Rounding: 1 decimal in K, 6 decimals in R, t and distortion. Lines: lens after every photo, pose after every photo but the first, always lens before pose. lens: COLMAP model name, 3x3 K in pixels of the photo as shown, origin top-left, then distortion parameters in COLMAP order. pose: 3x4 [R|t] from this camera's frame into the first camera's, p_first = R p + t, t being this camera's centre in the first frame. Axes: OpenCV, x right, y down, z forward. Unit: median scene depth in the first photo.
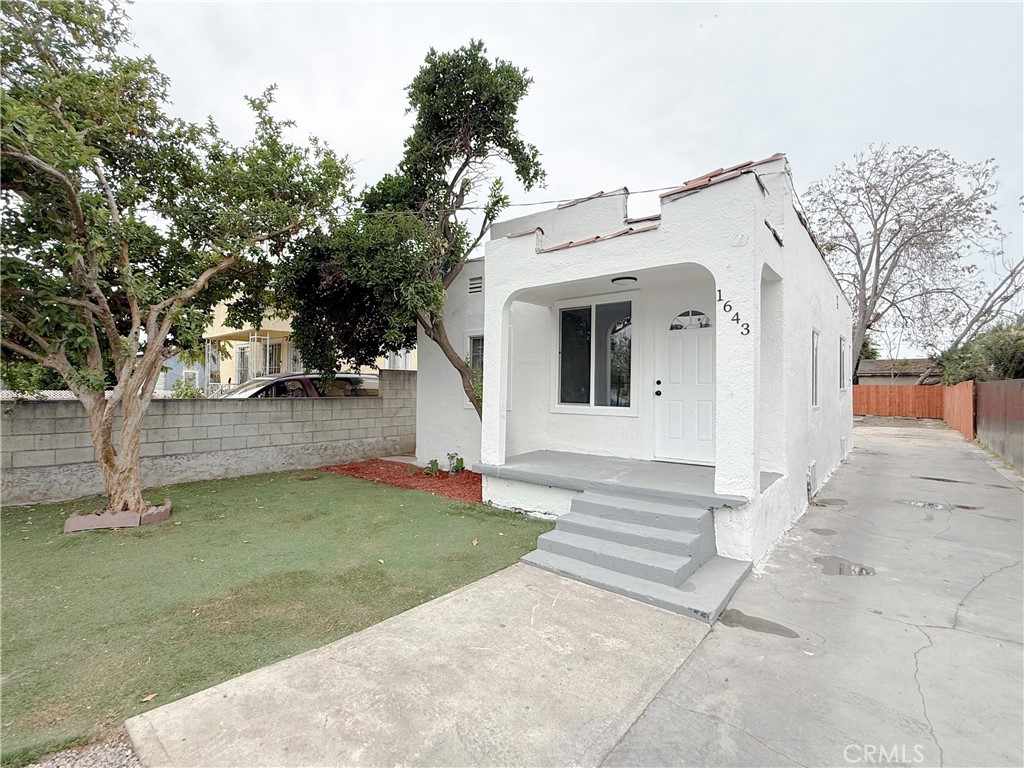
lens RADIAL K [[465.1, 0, 486.4], [0, 465.1, 386.7], [0, 0, 1]] dist [-0.000561, 0.000010]
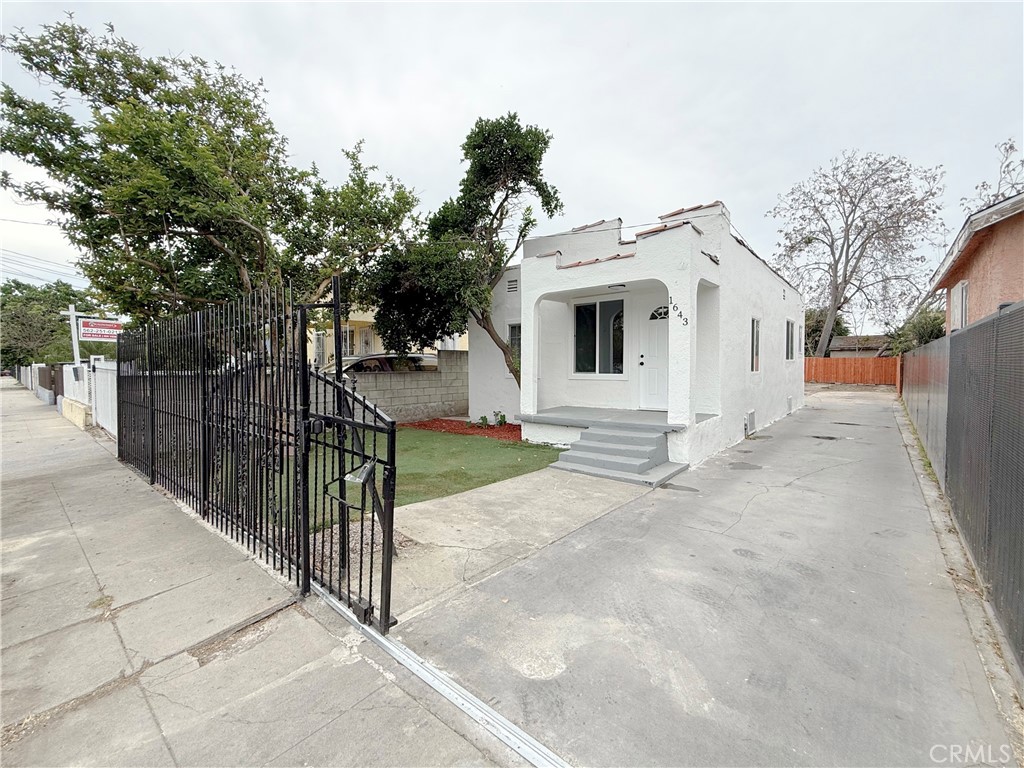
lens RADIAL K [[421.4, 0, 528.6], [0, 421.4, 383.9], [0, 0, 1]] dist [0.000282, 0.000061]
pose [[0.999429, -0.016006, 0.029752, -0.020568], [0.014627, 0.998835, 0.045994, 0.010083], [-0.030453, -0.045532, 0.998499, -0.266740]]
